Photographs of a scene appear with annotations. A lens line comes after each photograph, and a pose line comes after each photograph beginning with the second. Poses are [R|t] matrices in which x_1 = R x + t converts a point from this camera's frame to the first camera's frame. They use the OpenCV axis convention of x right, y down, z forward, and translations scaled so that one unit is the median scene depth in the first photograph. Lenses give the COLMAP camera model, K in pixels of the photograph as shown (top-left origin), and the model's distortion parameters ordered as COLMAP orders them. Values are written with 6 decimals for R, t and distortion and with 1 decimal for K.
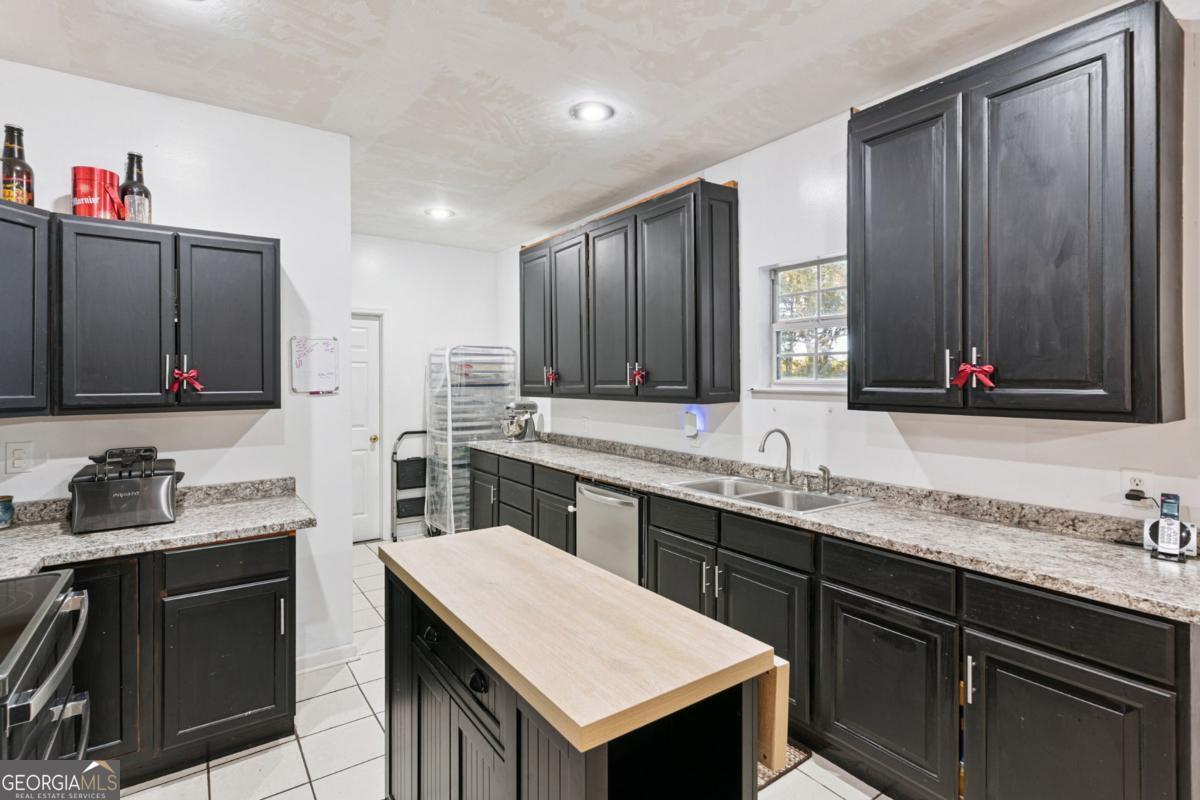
lens RADIAL K [[575.2, 0, 591.5], [0, 575.2, 377.8], [0, 0, 1]] dist [-0.001430, -0.000697]
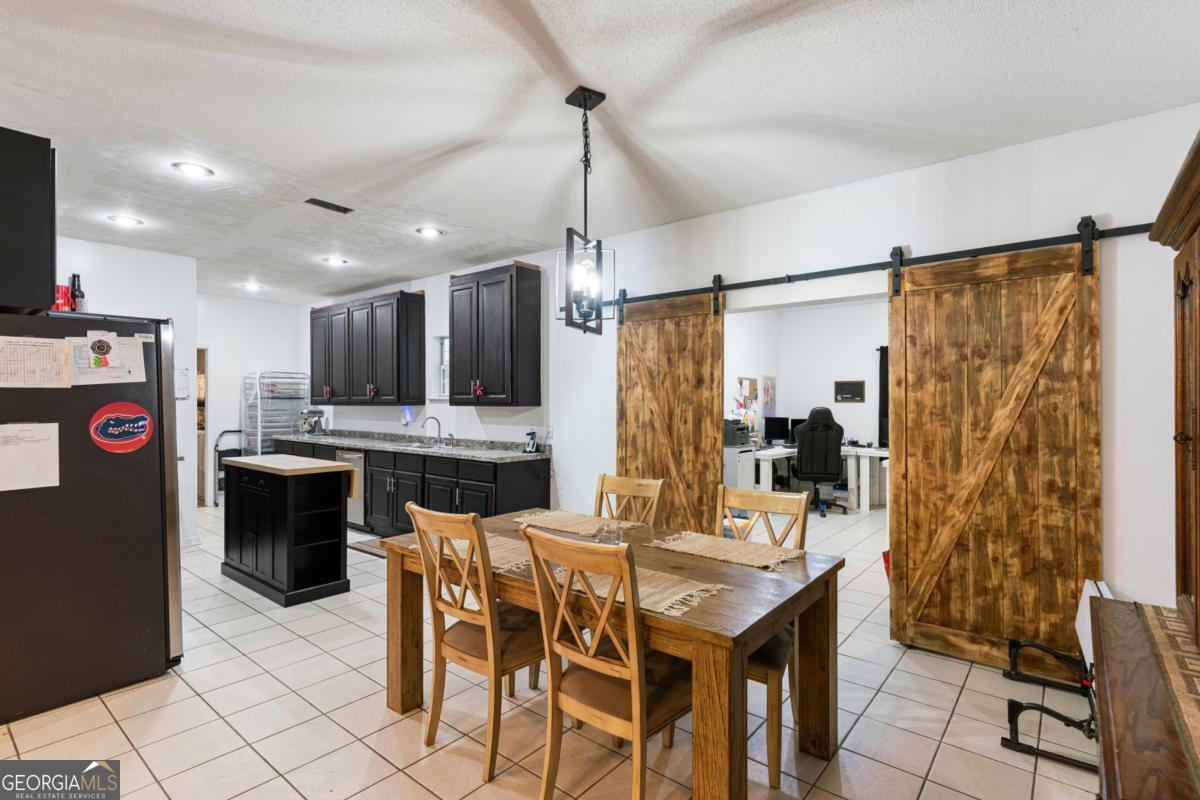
lens RADIAL K [[575.2, 0, 592.8], [0, 575.2, 399.5], [0, 0, 1]] dist [-0.001430, -0.000697]
pose [[0.963573, 0.005152, 0.267396, 0.215333], [-0.004586, 0.999986, -0.002739, 0.019310], [-0.267406, 0.001413, 0.963583, -0.765385]]
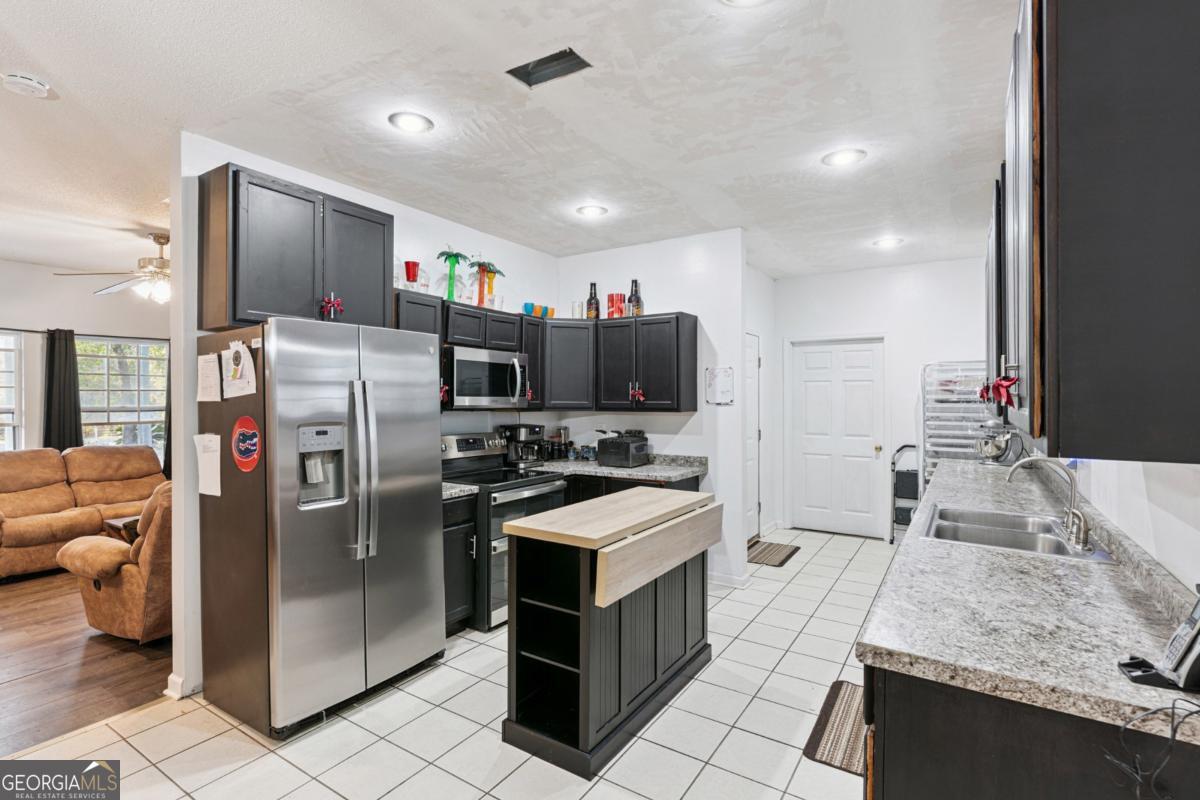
lens RADIAL K [[575.2, 0, 591.9], [0, 575.2, 398.1], [0, 0, 1]] dist [-0.001430, -0.000697]
pose [[0.370248, 0.003123, -0.928928, 0.549201], [0.000736, 0.999993, 0.003655, 0.003204], [0.928933, -0.002037, 0.370243, 0.078043]]
